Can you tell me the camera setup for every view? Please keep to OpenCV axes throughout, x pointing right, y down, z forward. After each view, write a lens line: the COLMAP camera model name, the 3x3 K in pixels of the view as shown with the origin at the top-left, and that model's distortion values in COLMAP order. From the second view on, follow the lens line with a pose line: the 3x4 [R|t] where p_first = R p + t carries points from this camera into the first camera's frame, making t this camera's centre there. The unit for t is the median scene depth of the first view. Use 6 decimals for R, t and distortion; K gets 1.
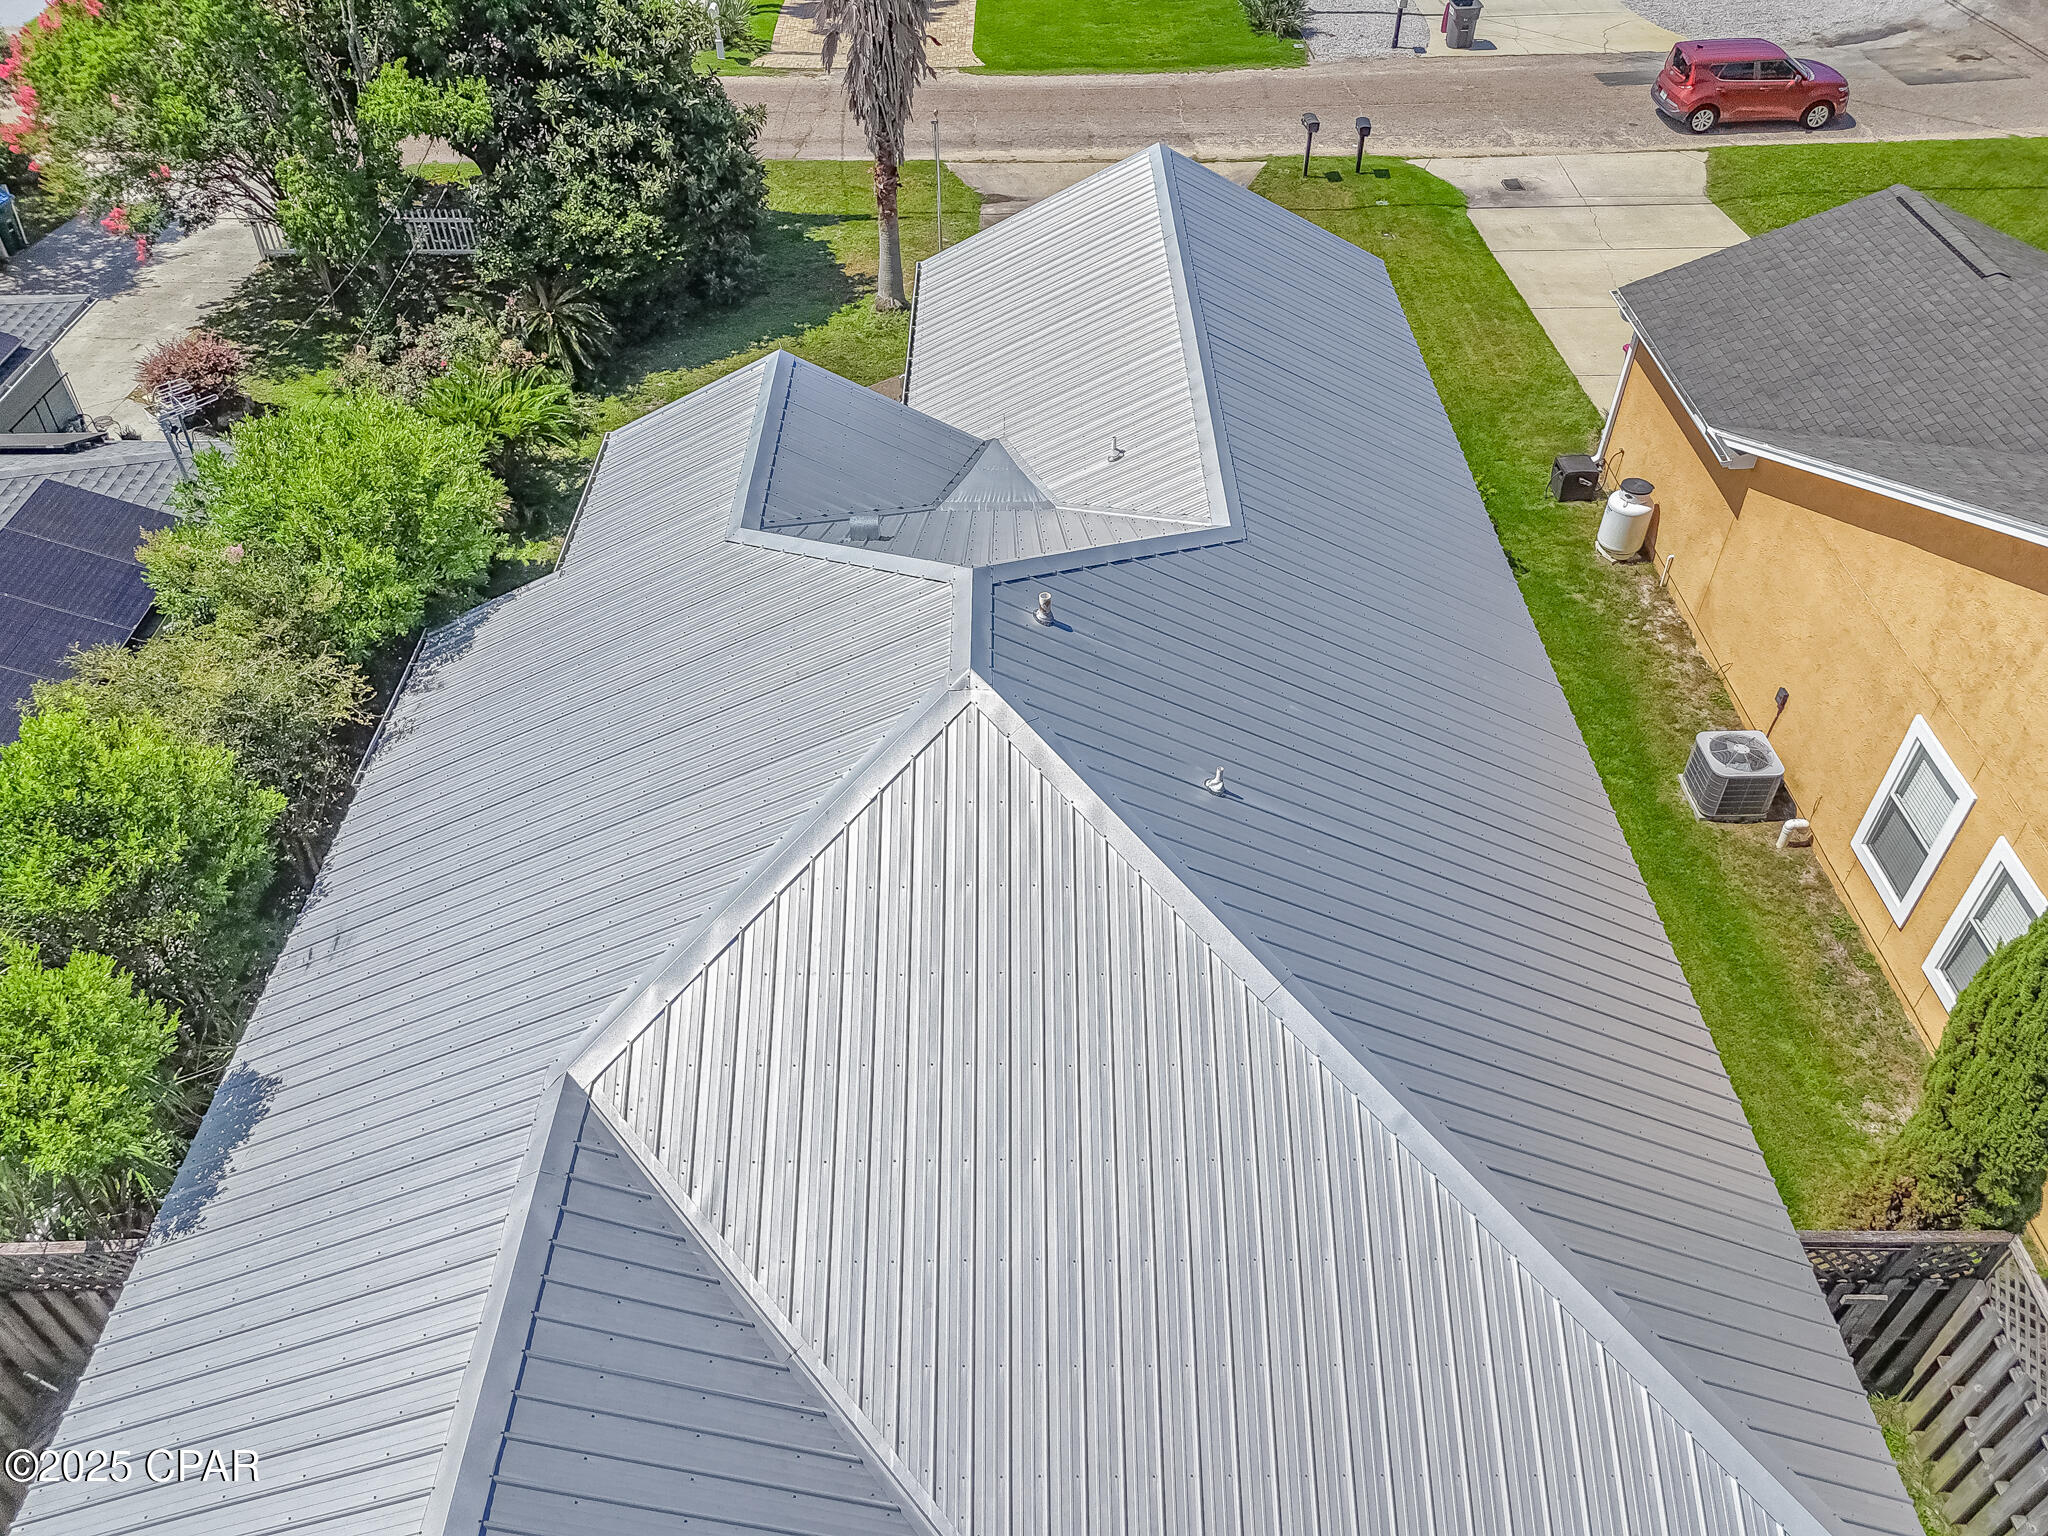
lens RADIAL K [[1507.8, 0, 1024.0], [0, 1507.8, 768.0], [0, 0, 1]] dist [0.058990, -0.047600]
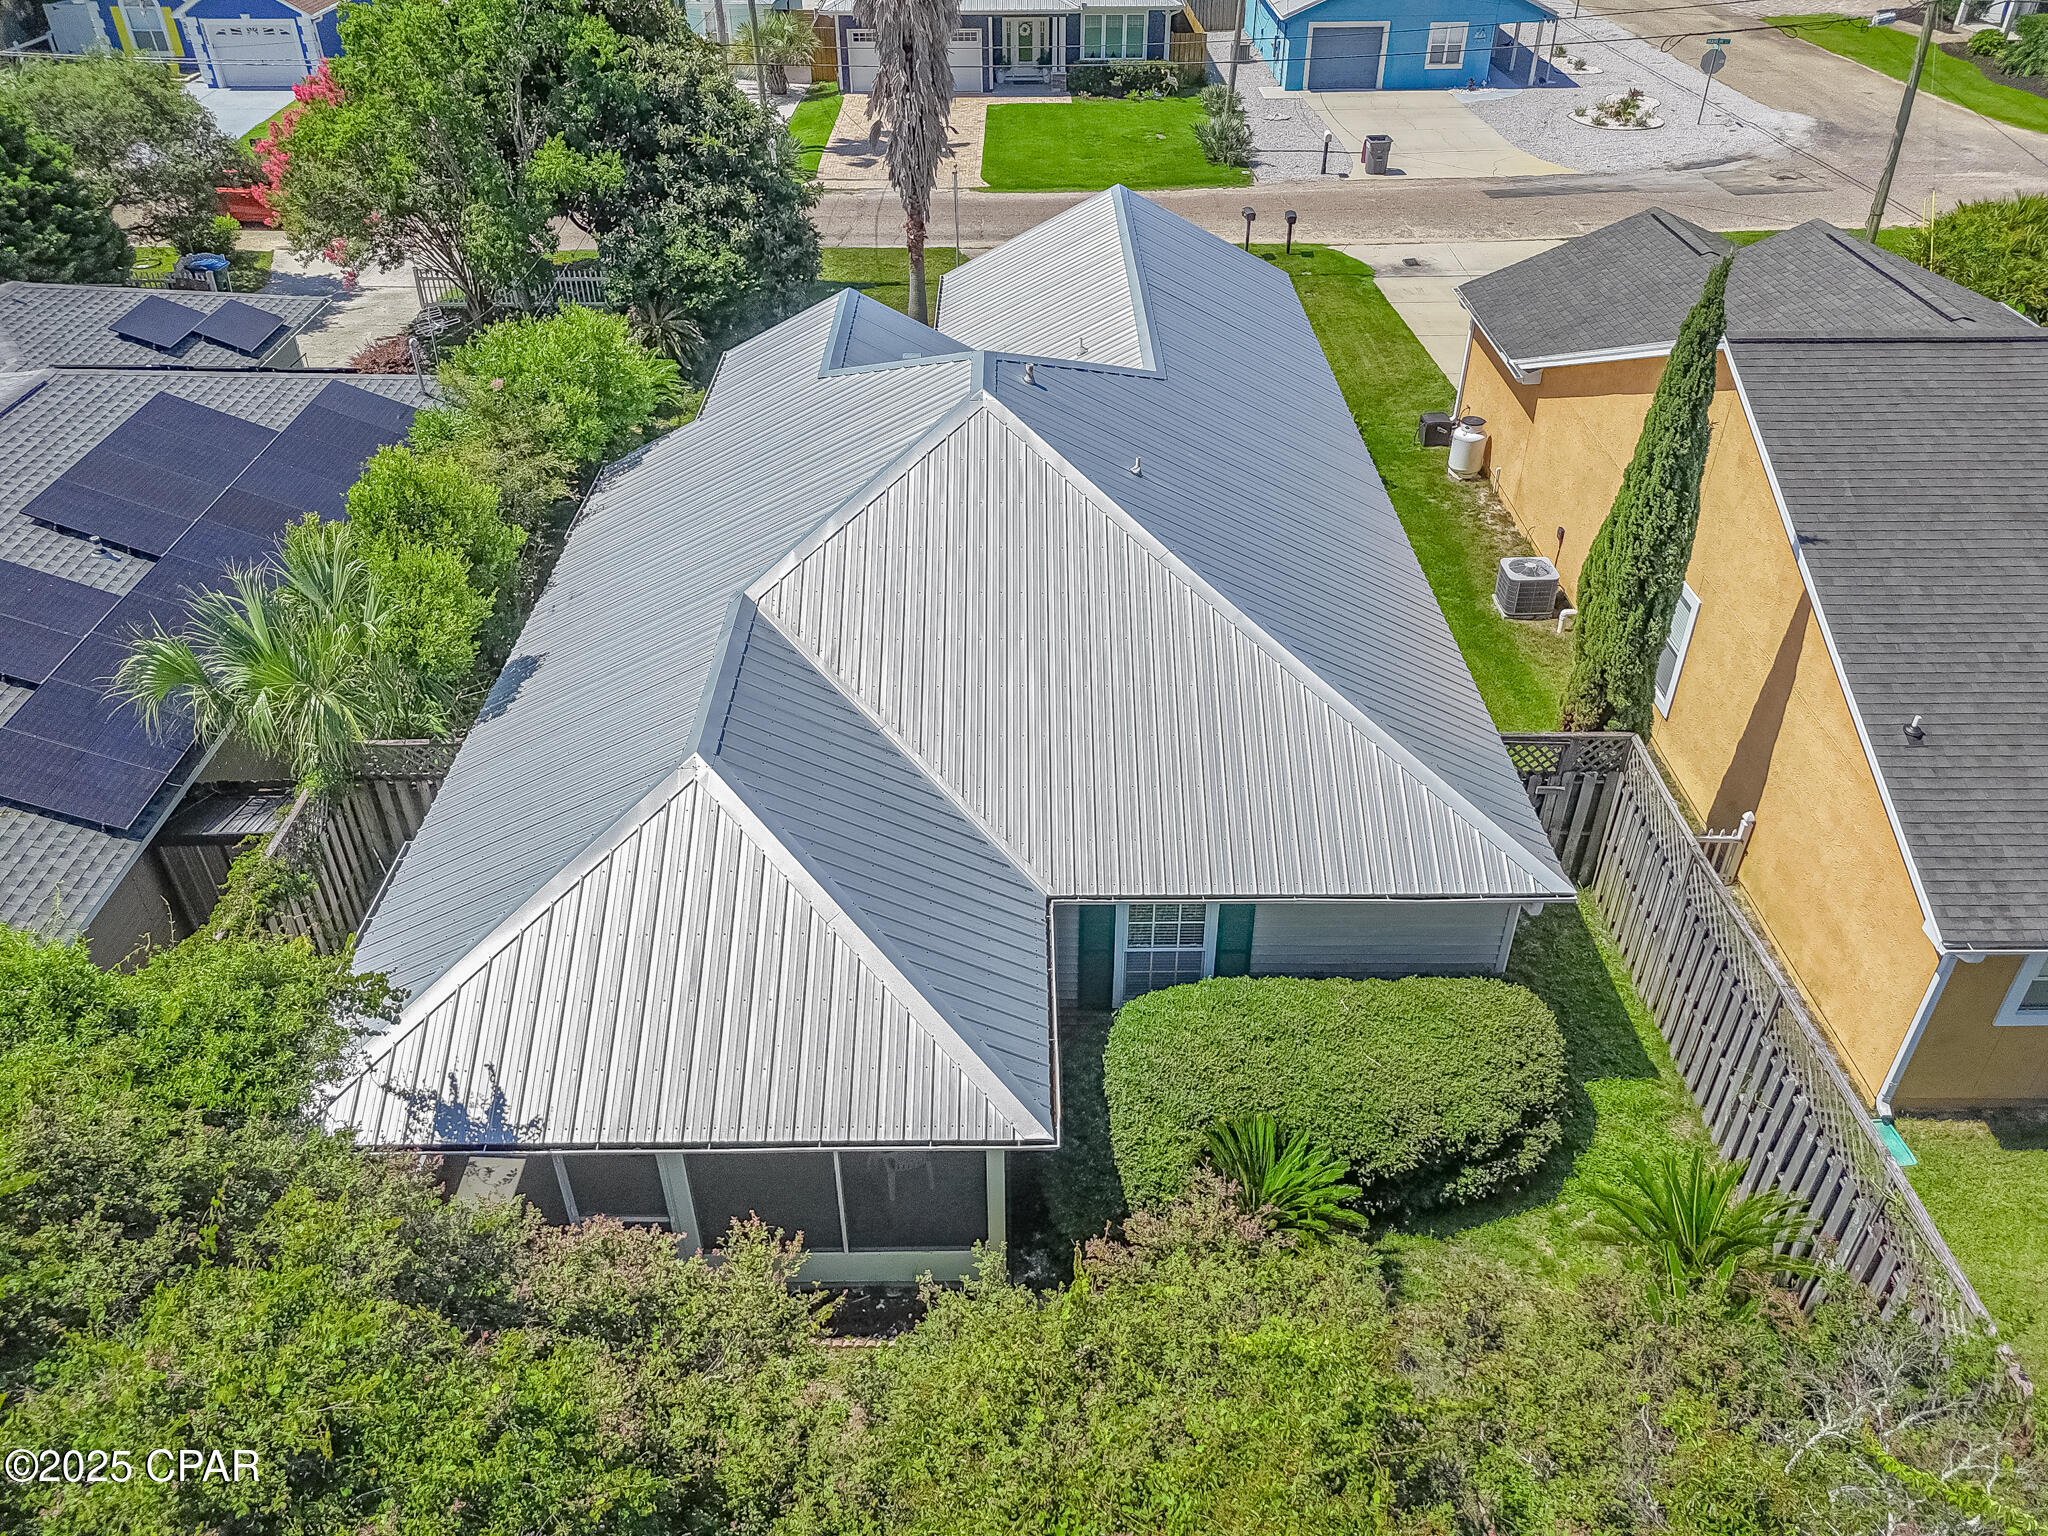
lens RADIAL K [[1507.8, 0, 1024.0], [0, 1507.8, 768.0], [0, 0, 1]] dist [0.058990, -0.047600]
pose [[0.999999, 0.000011, -0.001277, 0.004674], [-0.000163, 0.992923, -0.118764, 0.238830], [0.001266, 0.118764, 0.992922, -0.257507]]
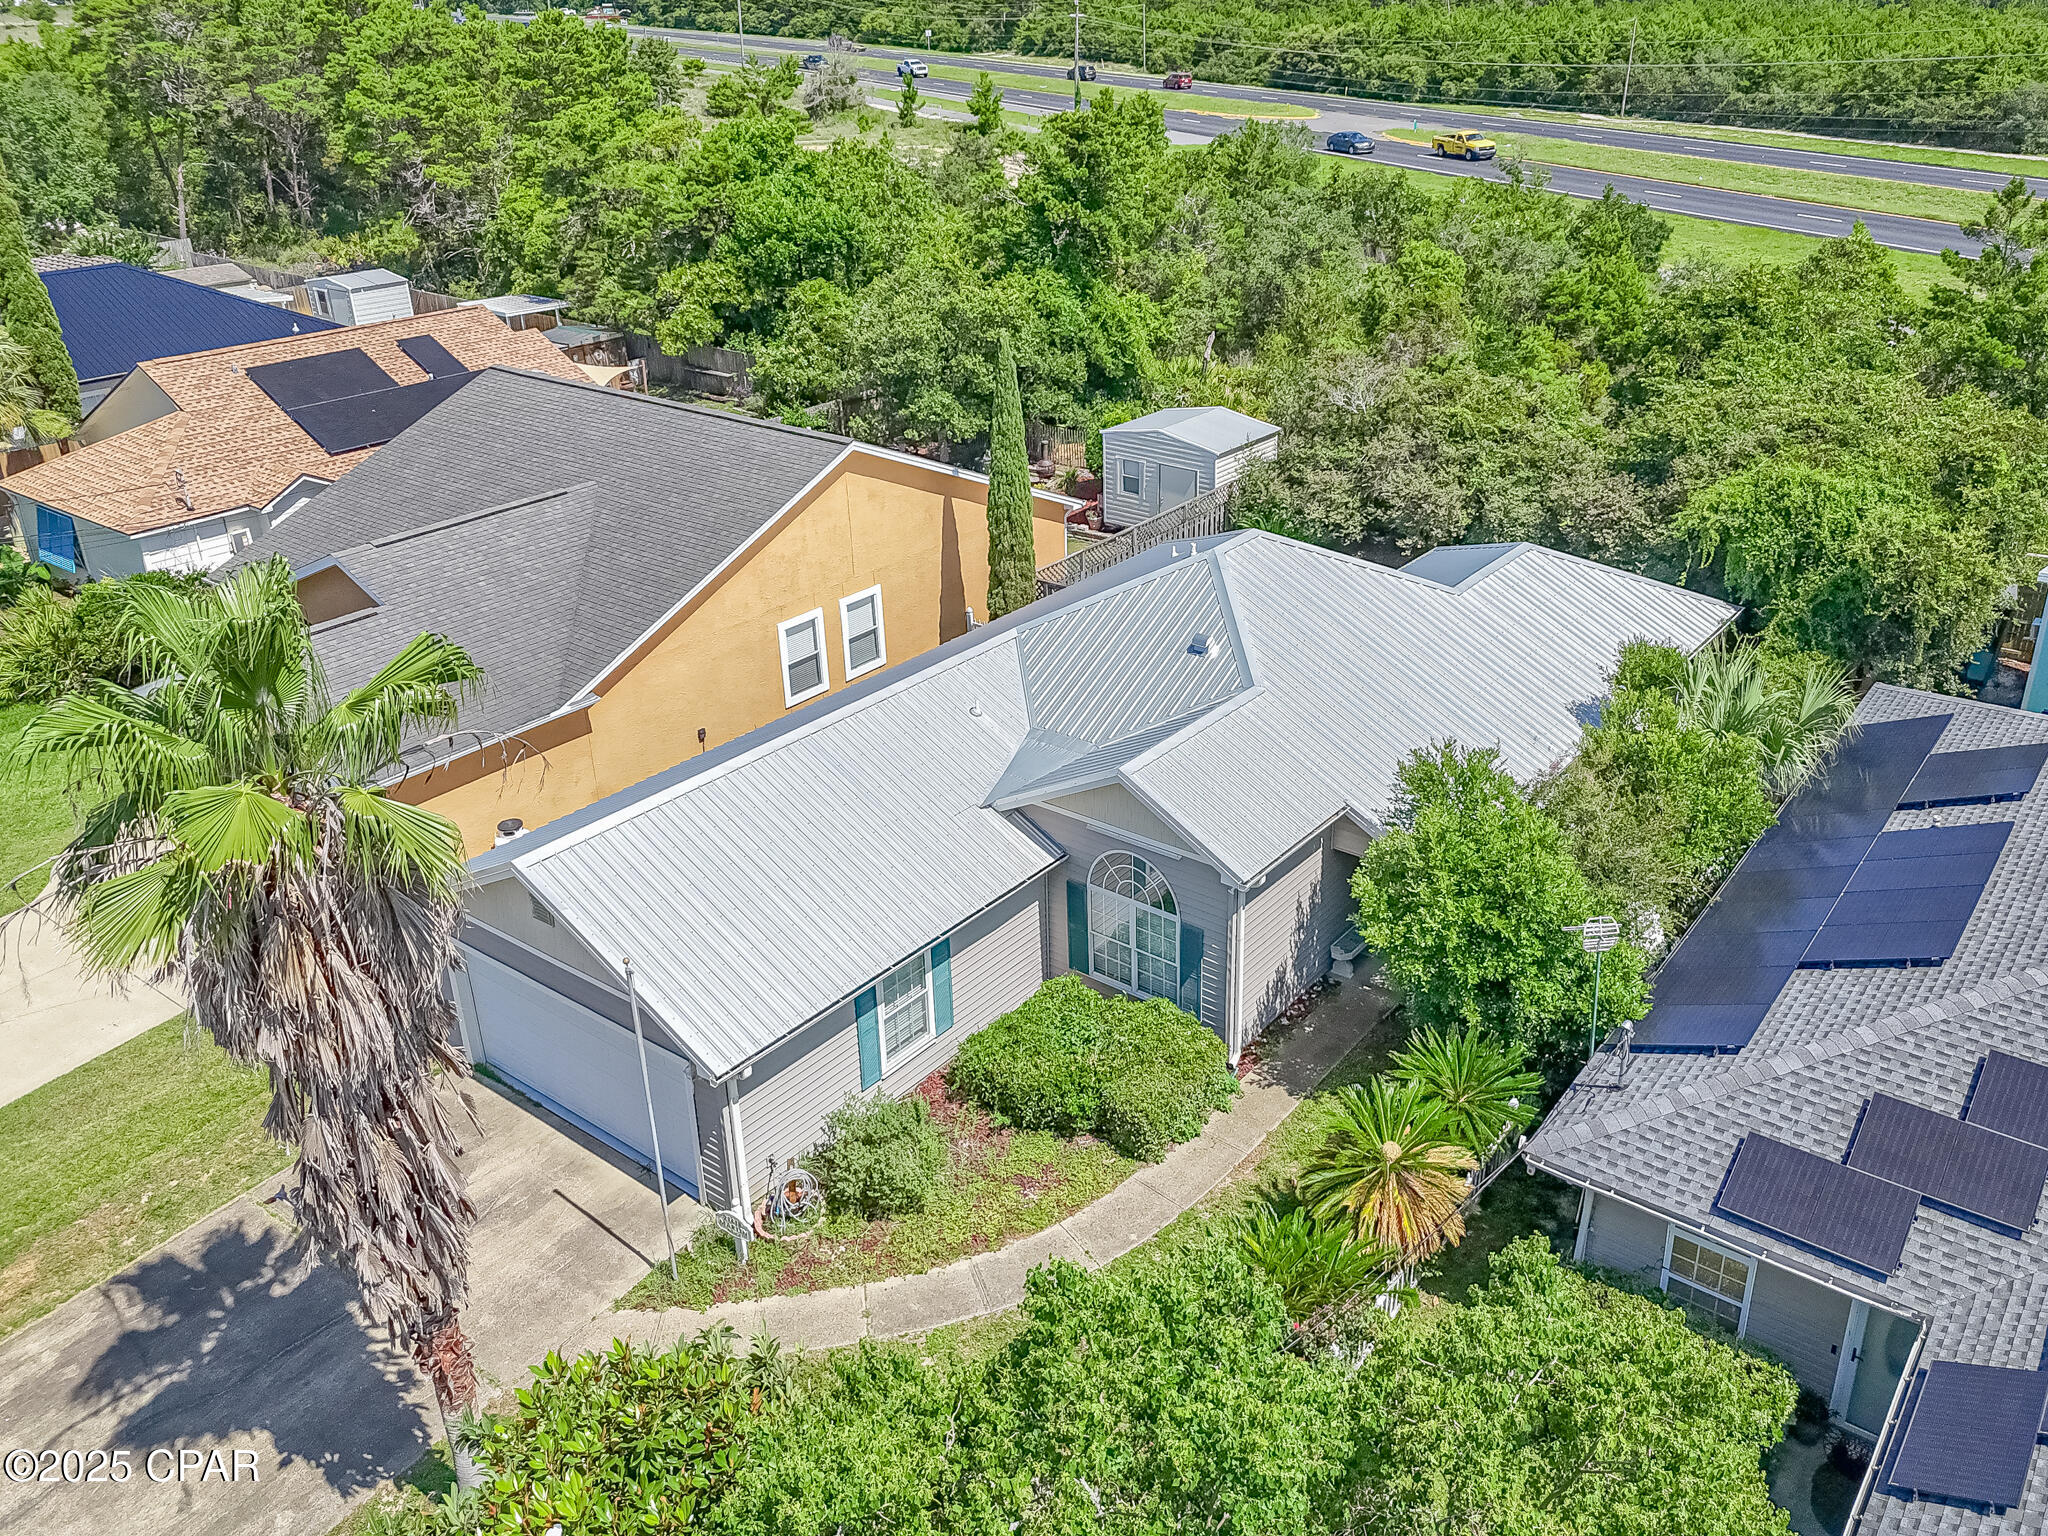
lens RADIAL K [[1614.2, 0, 1107.5], [0, 1614.2, 703.4], [0, 0, 1]] dist [0.077411, -0.068940]
pose [[-0.800714, -0.235343, 0.550883, -0.588060], [0.413084, 0.449075, 0.792271, -0.917042], [-0.433843, 0.861943, -0.262365, 0.895371]]
